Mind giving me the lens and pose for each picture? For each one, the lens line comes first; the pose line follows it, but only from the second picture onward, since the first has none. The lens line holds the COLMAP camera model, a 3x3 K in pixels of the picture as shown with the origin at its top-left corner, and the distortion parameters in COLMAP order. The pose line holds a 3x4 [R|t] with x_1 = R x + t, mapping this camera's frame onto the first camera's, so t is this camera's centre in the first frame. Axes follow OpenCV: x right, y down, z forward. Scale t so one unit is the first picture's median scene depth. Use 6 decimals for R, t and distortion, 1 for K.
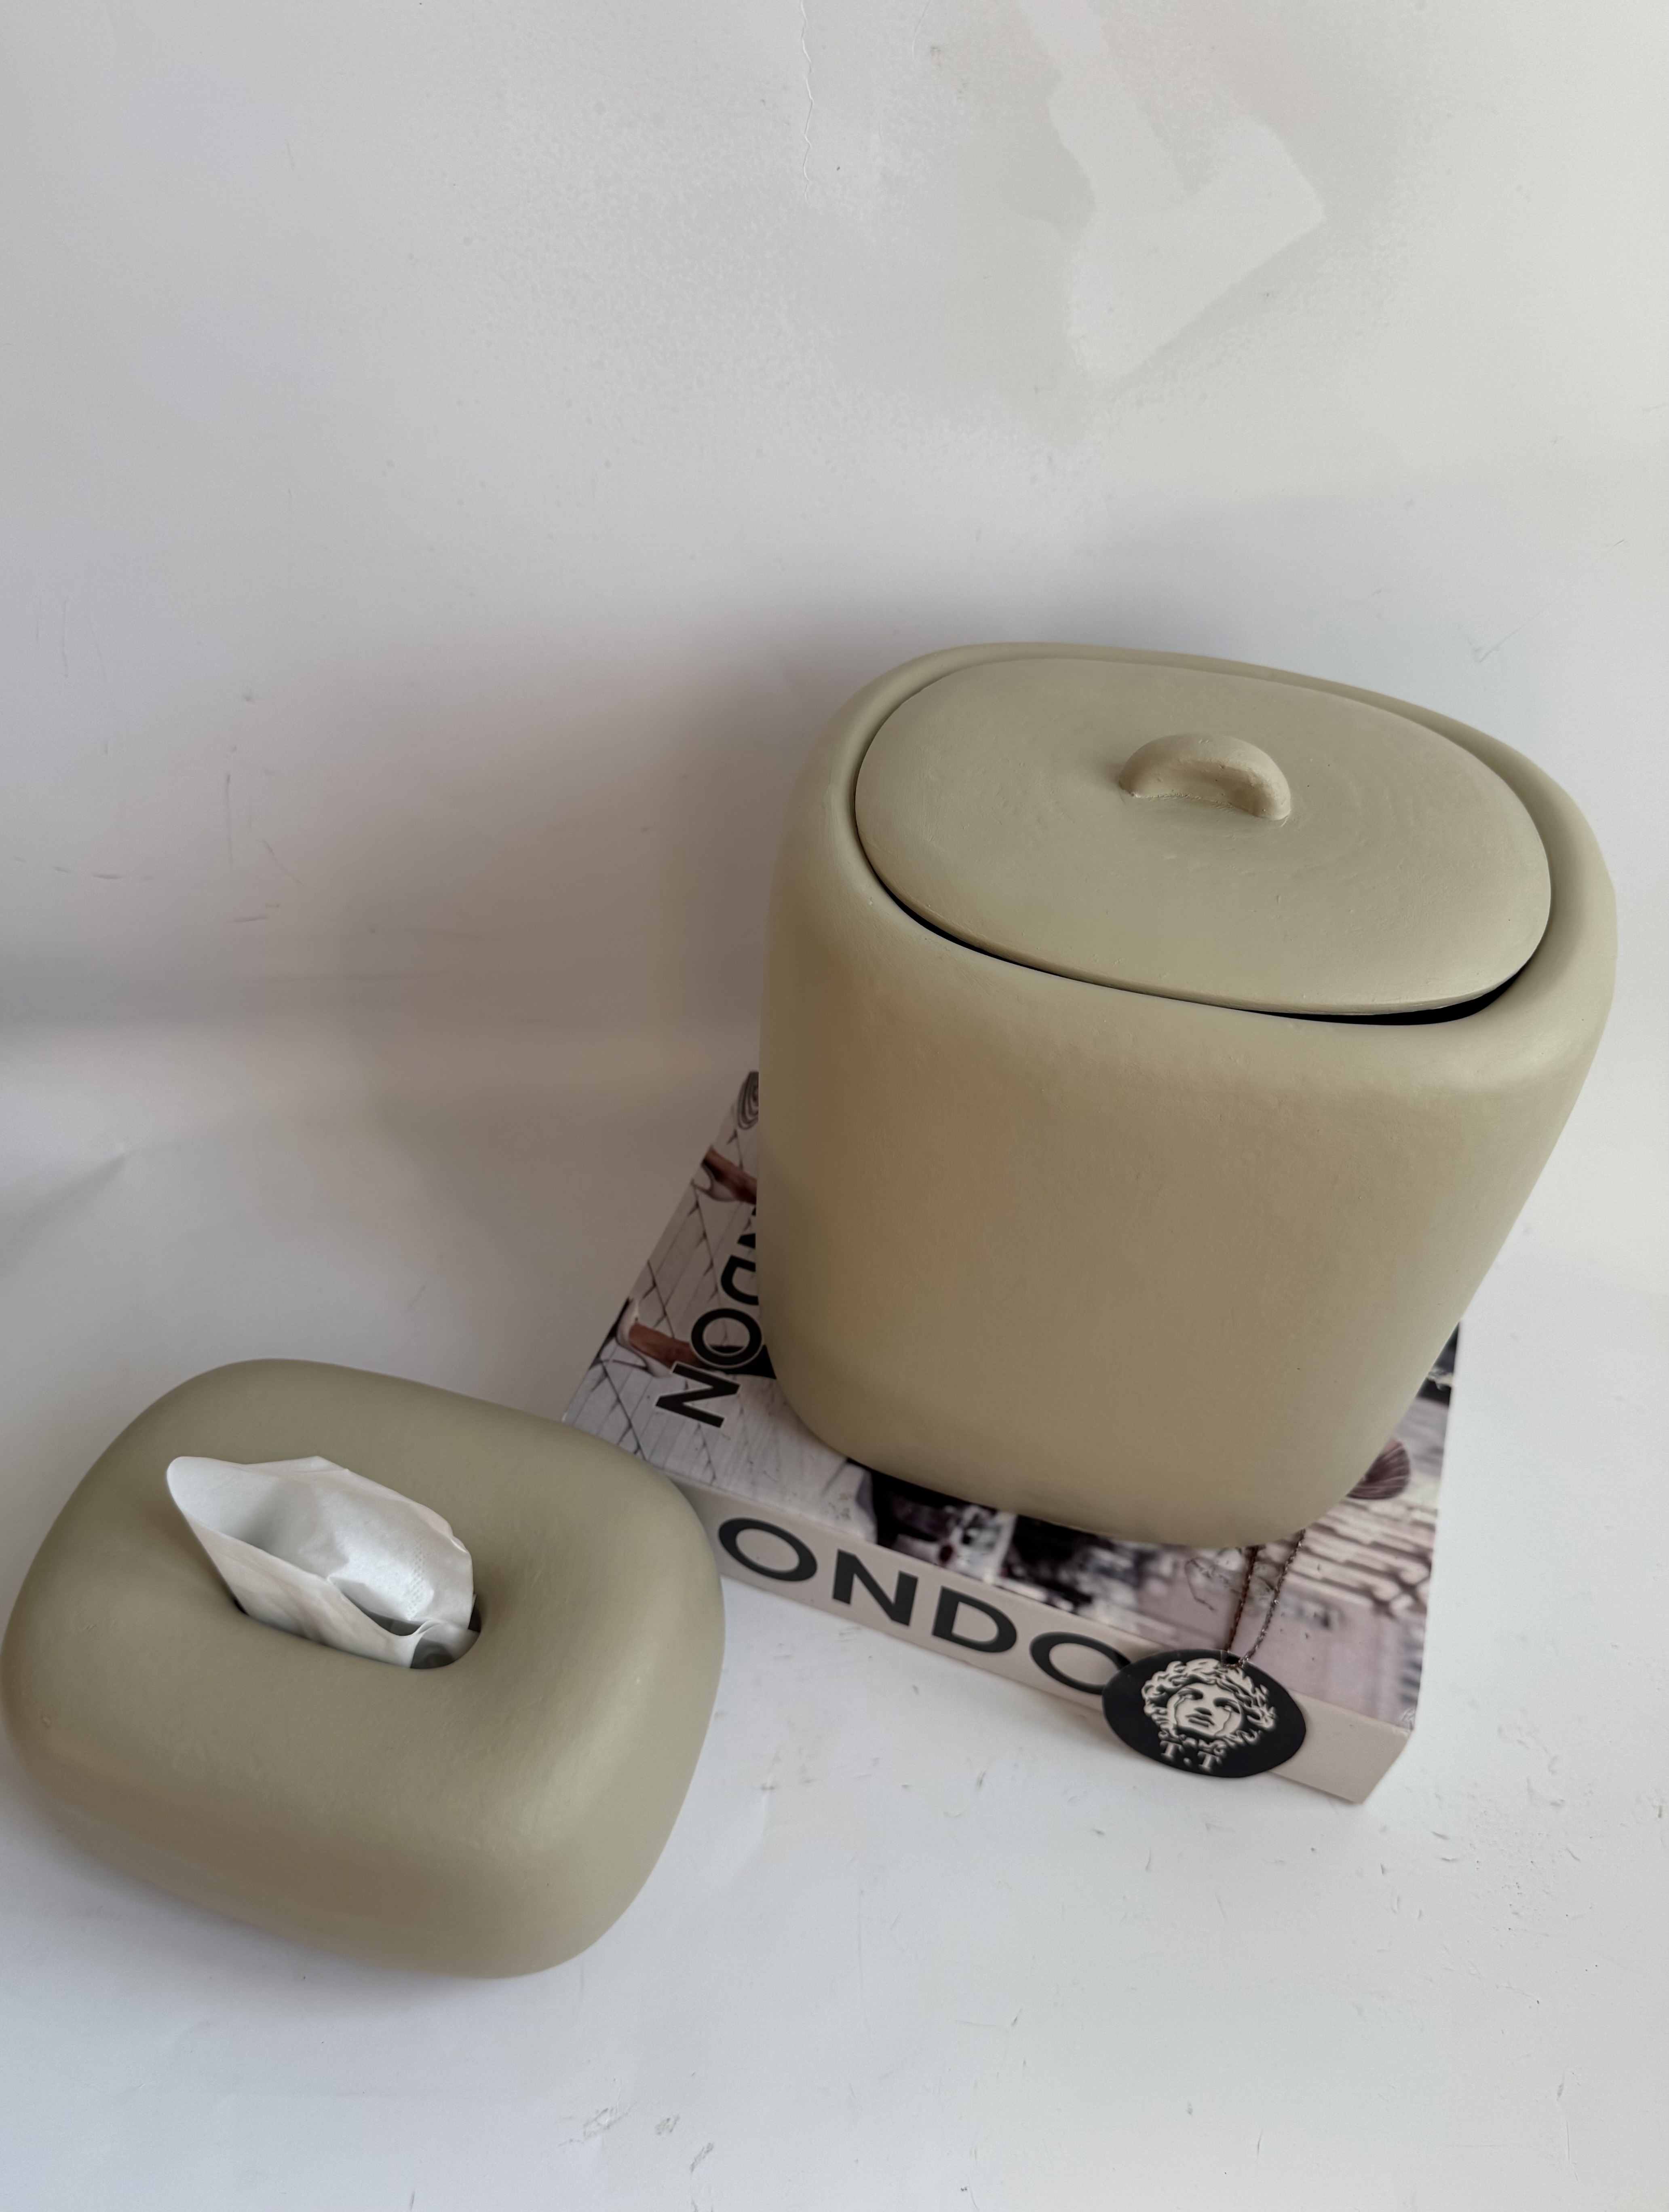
lens RADIAL K [[1614.9, 0, 834.5], [0, 1614.9, 1106.0], [0, 0, 1]] dist [0.001559, -0.006622]
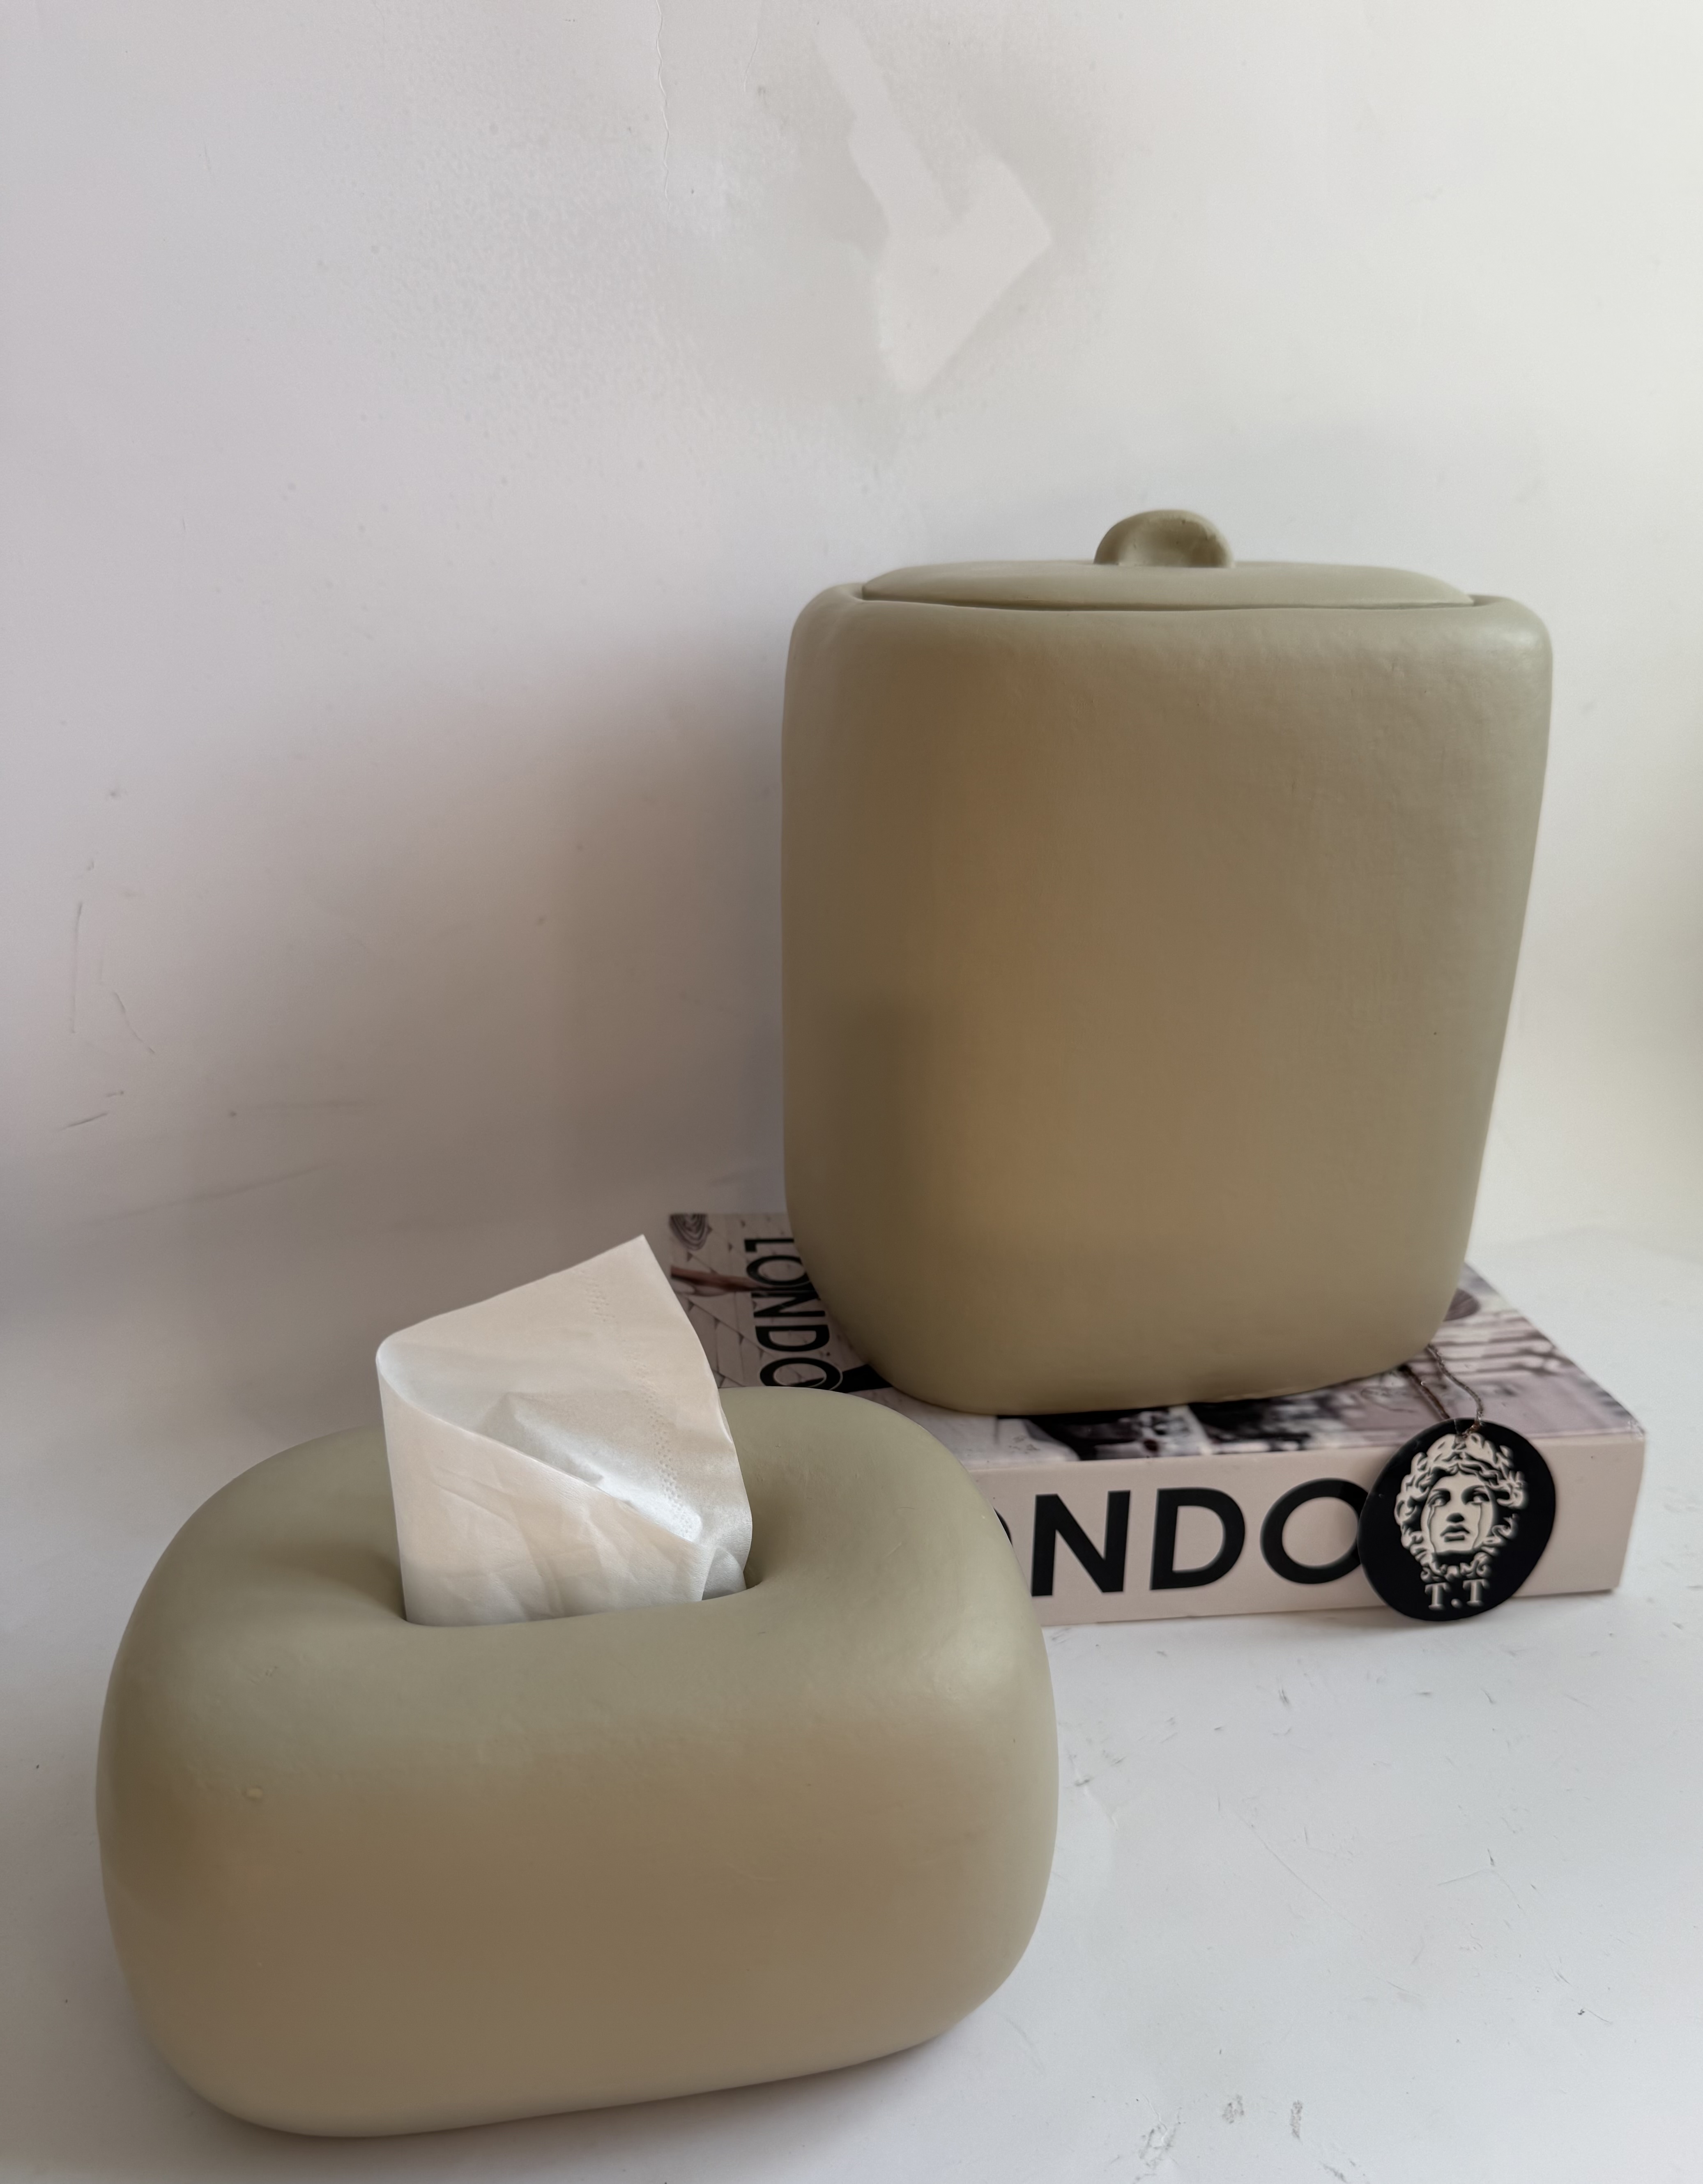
lens RADIAL K [[1635.3, 0, 866.2], [0, 1635.3, 1164.5], [0, 0, 1]] dist [0.003500, -0.006147]
pose [[0.897377, -0.203093, 0.391749, -0.403174], [0.344981, 0.876460, -0.335866, 0.397425], [-0.275141, 0.436545, 0.856578, 0.202046]]
